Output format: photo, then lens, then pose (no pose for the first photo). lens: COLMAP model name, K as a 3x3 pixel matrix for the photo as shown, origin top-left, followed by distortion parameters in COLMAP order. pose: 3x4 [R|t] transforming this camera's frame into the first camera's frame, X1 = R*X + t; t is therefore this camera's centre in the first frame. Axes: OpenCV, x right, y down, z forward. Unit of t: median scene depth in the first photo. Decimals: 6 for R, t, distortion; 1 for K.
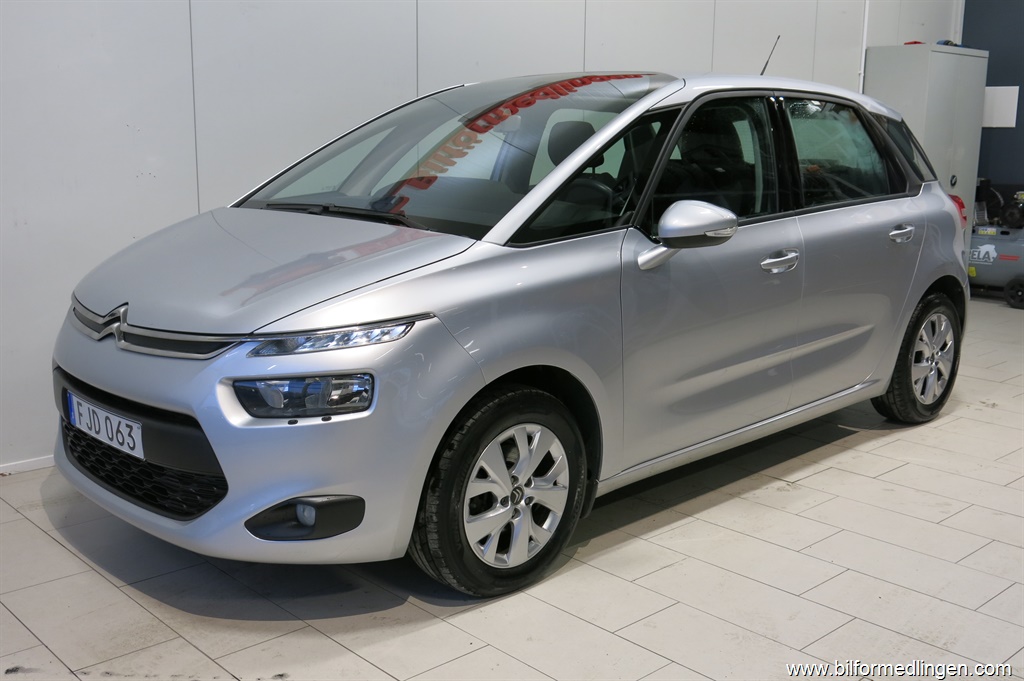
lens RADIAL K [[1084.0, 0, 512.0], [0, 1084.0, 340.5], [0, 0, 1]] dist [-0.016861, -0.007868]
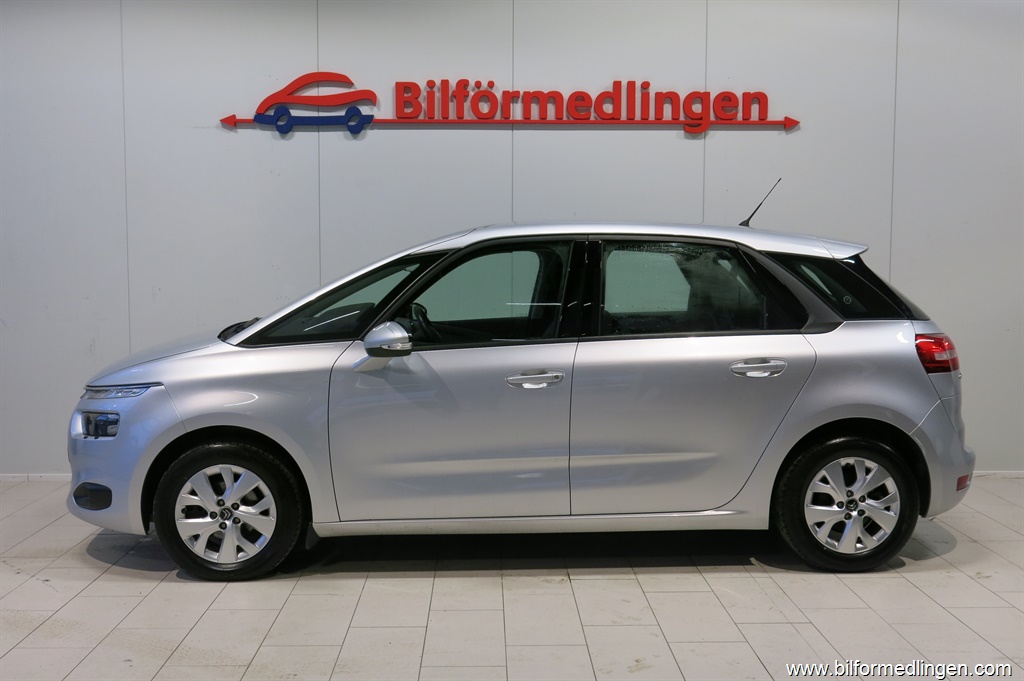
lens RADIAL K [[1084.0, 0, 512.0], [0, 1084.0, 340.5], [0, 0, 1]] dist [-0.016861, -0.007868]
pose [[0.744121, 0.042953, -0.666663, 0.985405], [-0.124097, 0.989449, -0.074765, -0.022452], [0.656418, 0.138365, 0.741600, 0.101643]]
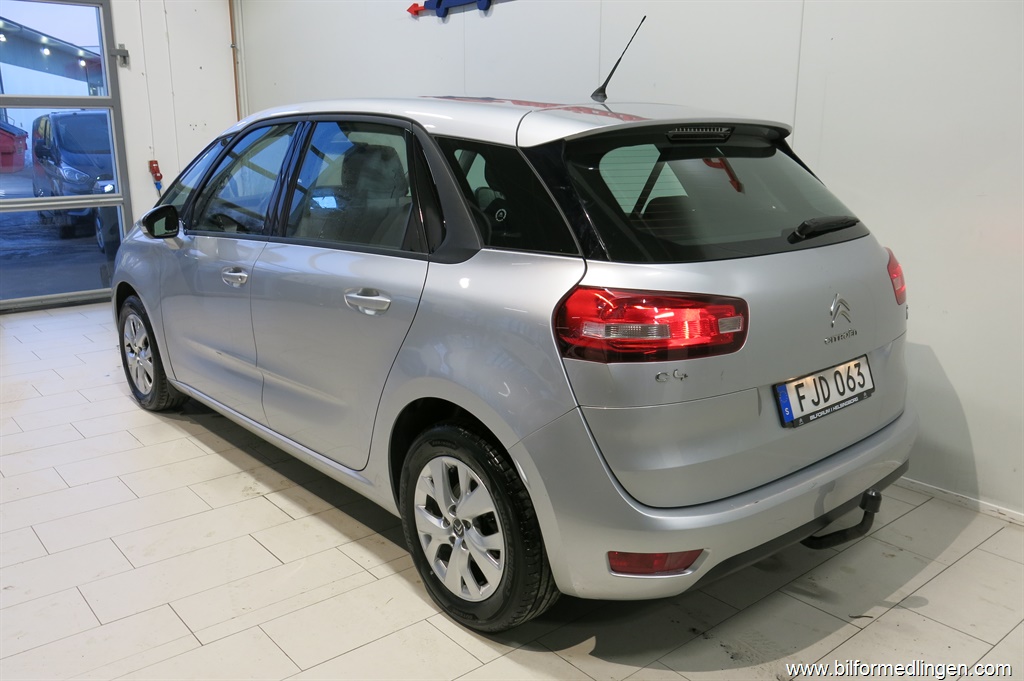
lens RADIAL K [[864.9, 0, 512.0], [0, 864.9, 340.5], [0, 0, 1]] dist [-0.008302, -0.009747]
pose [[-0.059897, 0.223982, -0.972751, 1.056352], [-0.198965, 0.952267, 0.231517, -0.259155], [0.978174, 0.207411, -0.012473, 1.260287]]
